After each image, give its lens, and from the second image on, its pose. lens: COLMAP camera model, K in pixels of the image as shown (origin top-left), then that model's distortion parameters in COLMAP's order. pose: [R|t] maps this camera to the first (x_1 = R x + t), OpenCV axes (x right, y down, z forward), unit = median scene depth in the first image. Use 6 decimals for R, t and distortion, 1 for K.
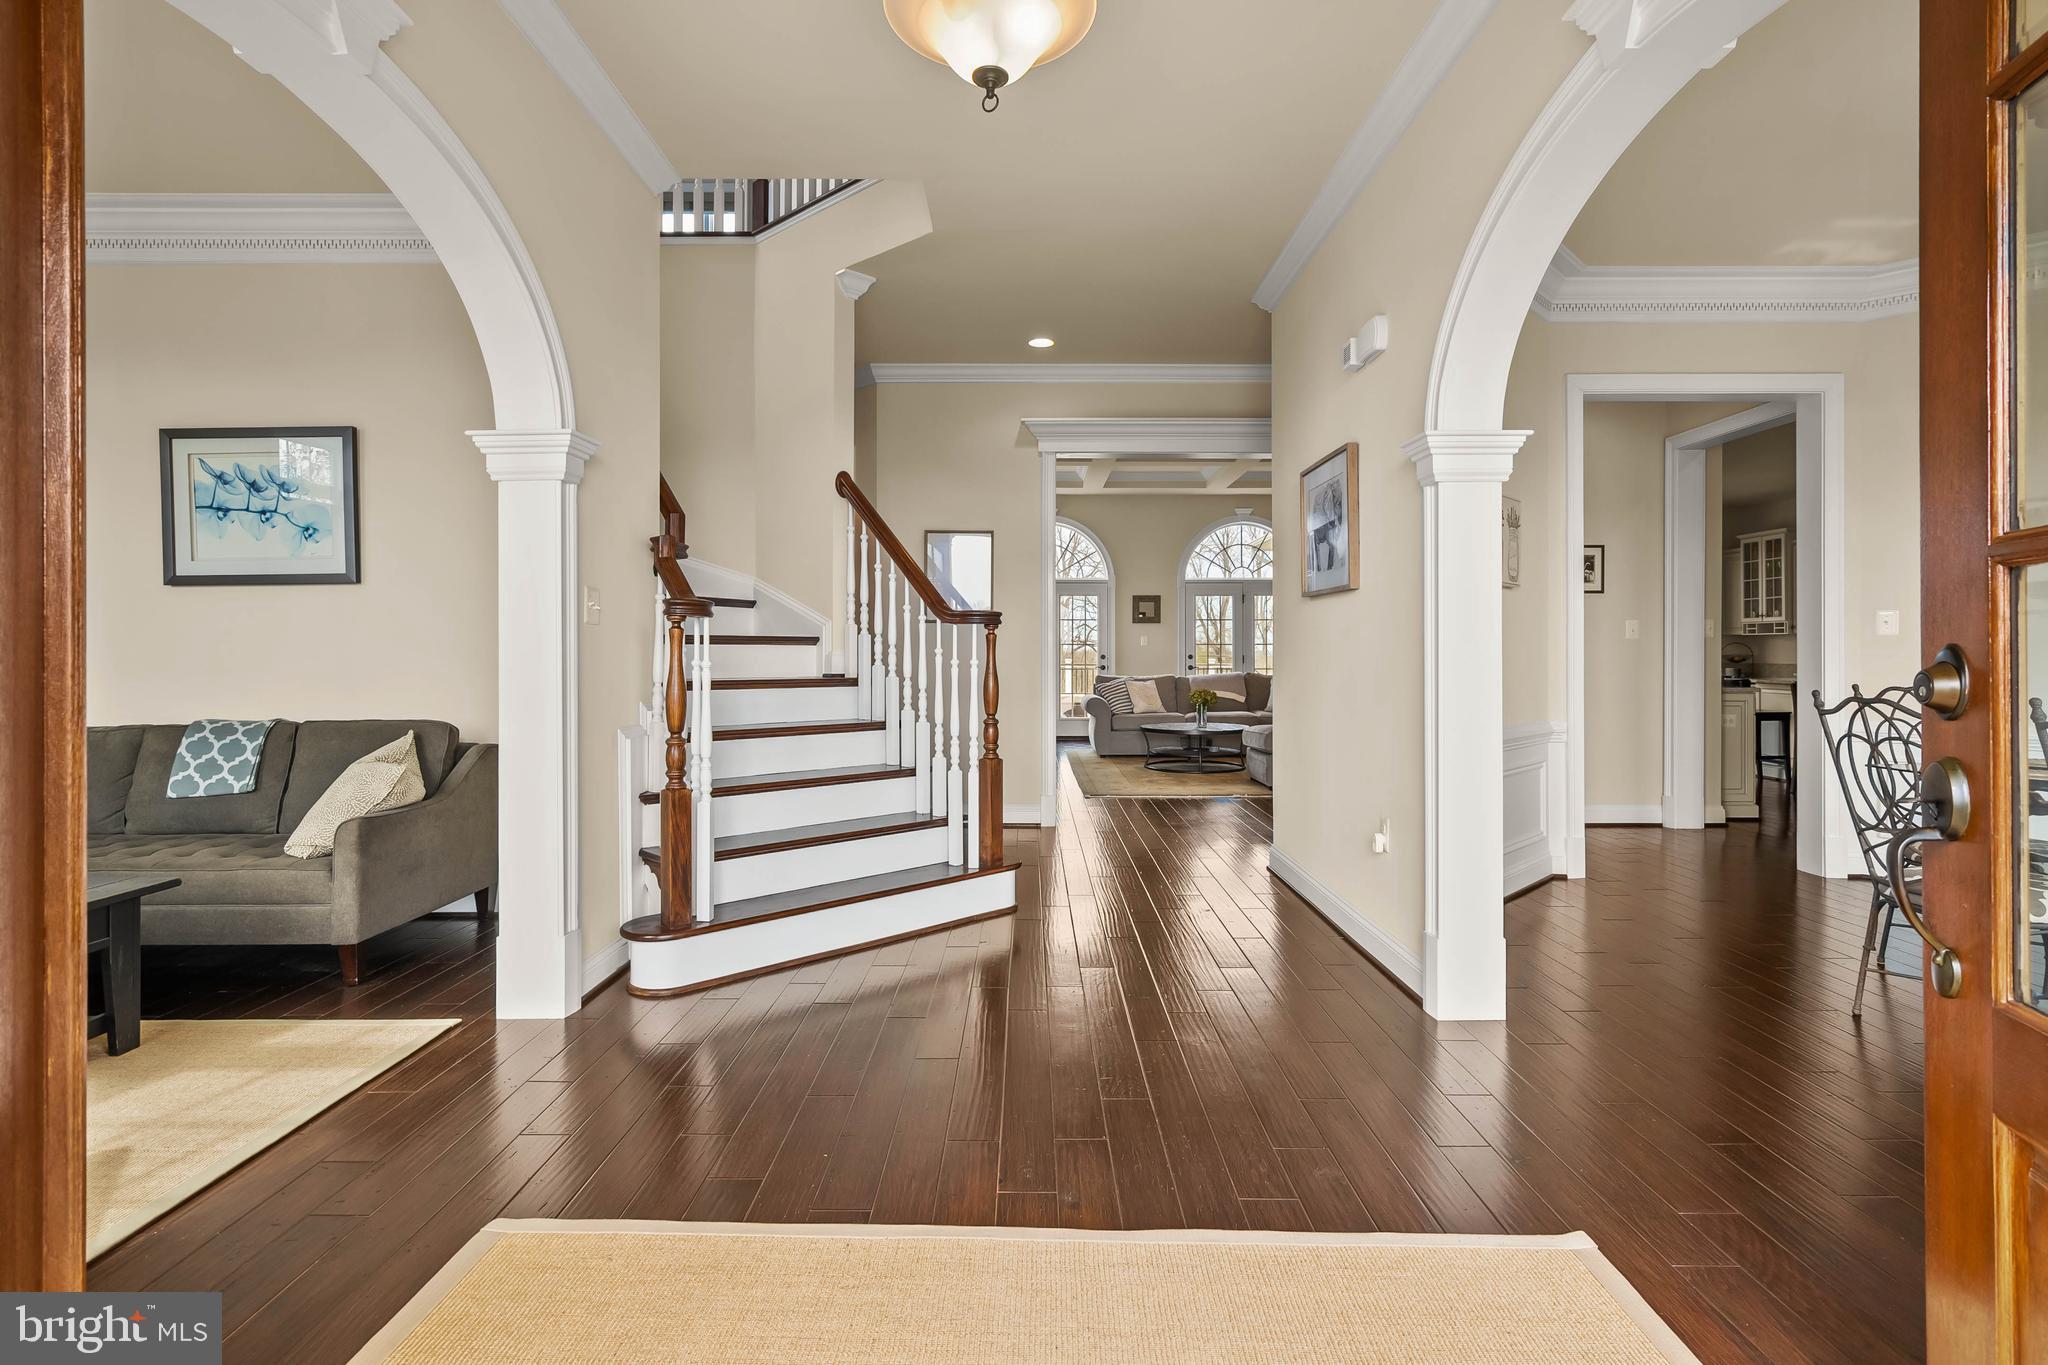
lens RADIAL K [[1009.7, 0, 1024.5], [0, 1009.7, 666.8], [0, 0, 1]] dist [0.002263, 0.000415]
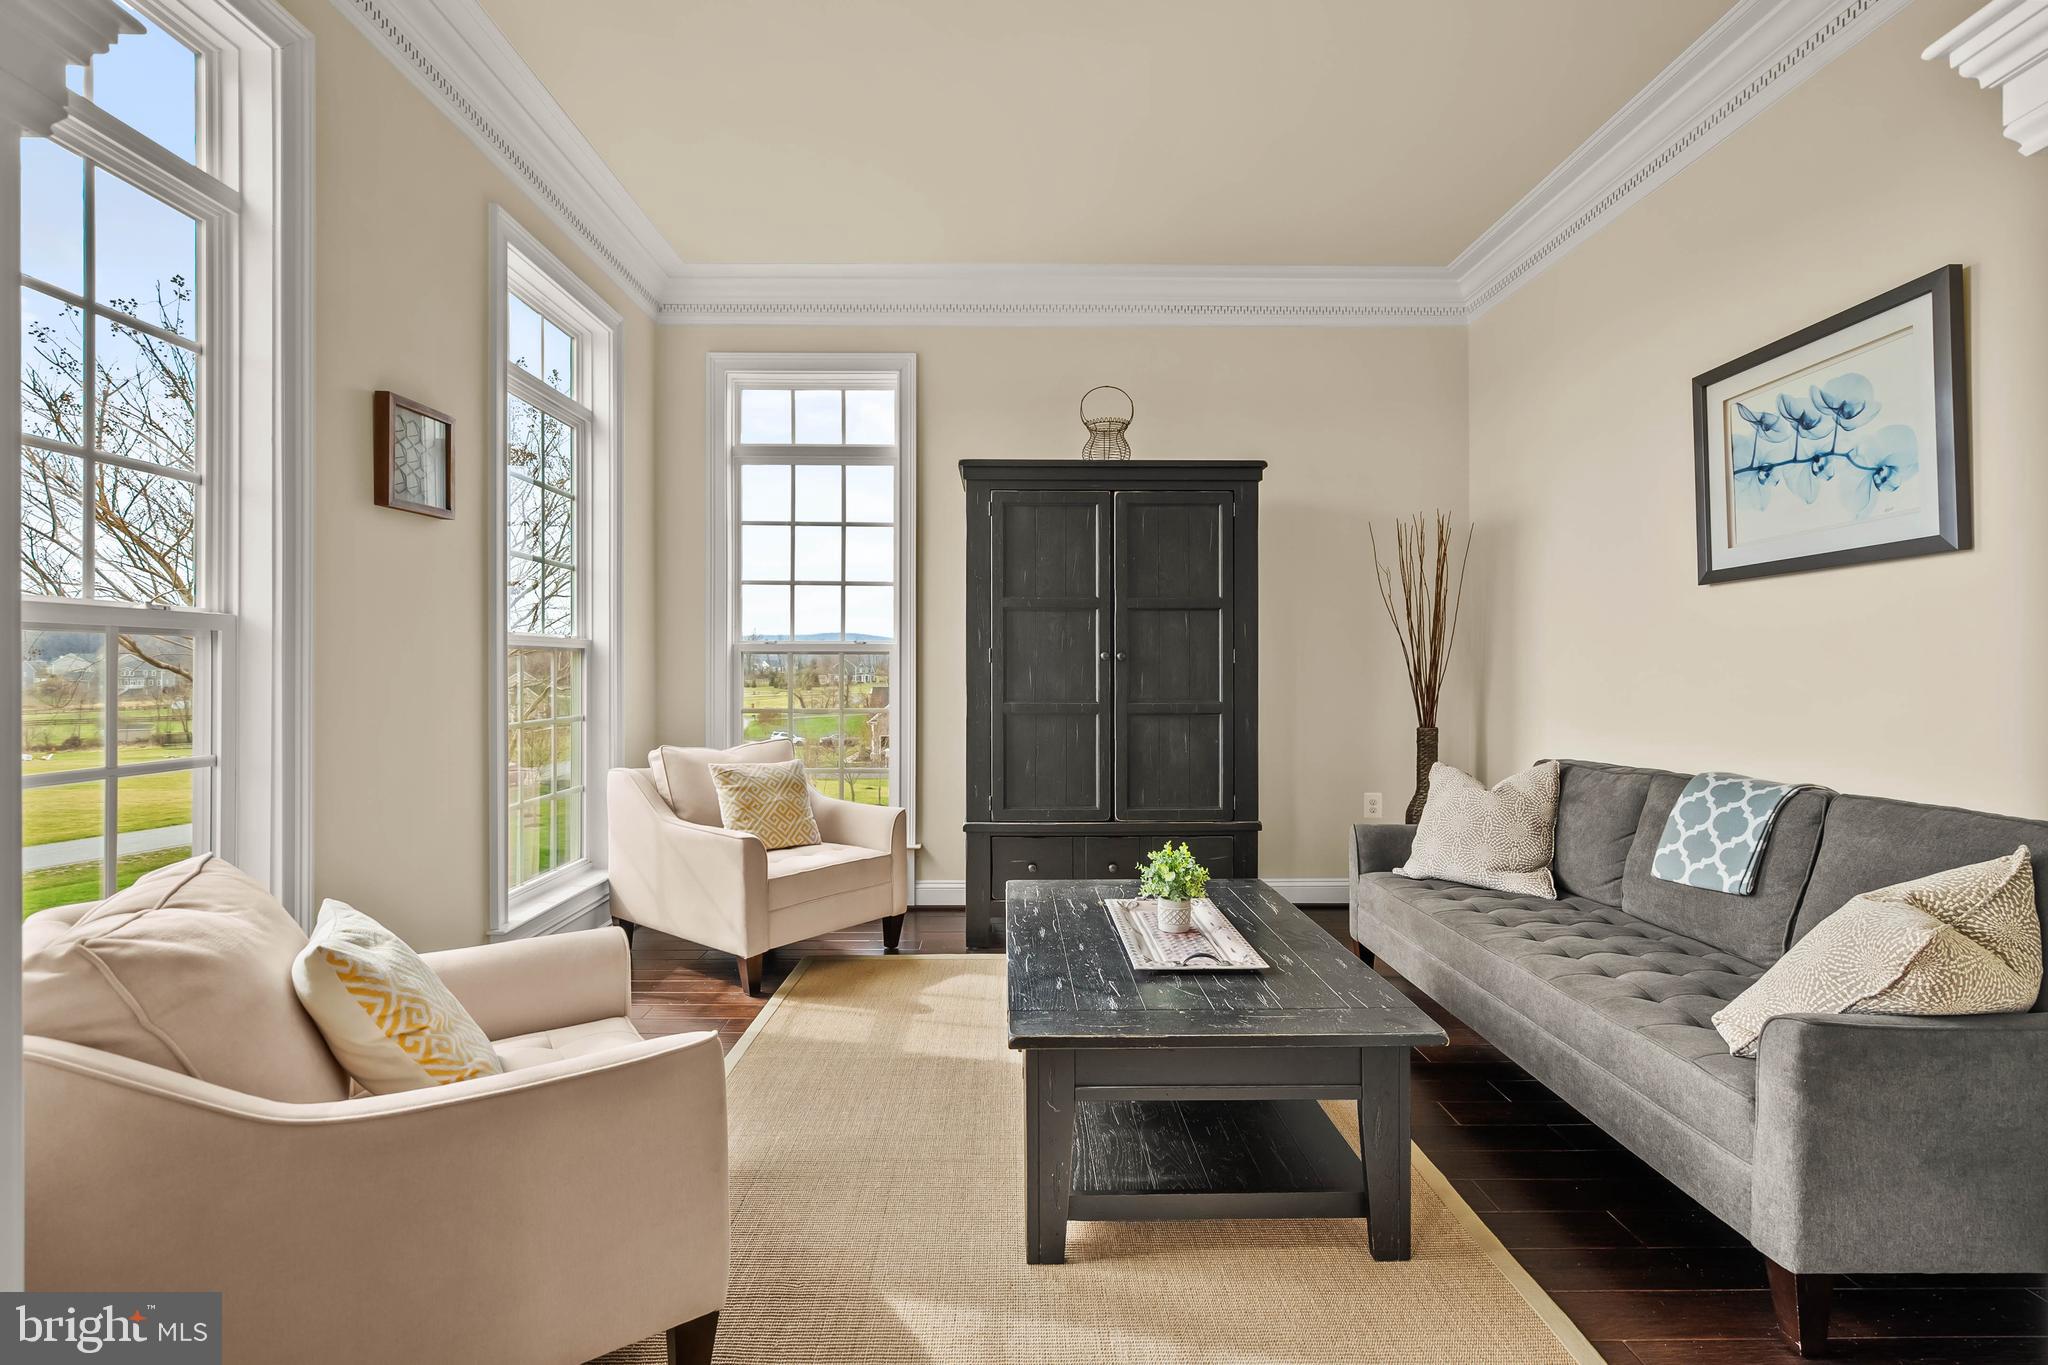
lens RADIAL K [[937.3, 0, 1024.3], [0, 937.3, 662.9], [0, 0, 1]] dist [0.003067, 0.000659]
pose [[0.015947, -0.004366, -0.999863, -0.162352], [-0.003994, 0.999982, -0.004430, -0.017676], [0.999865, 0.004064, 0.015929, 0.490356]]
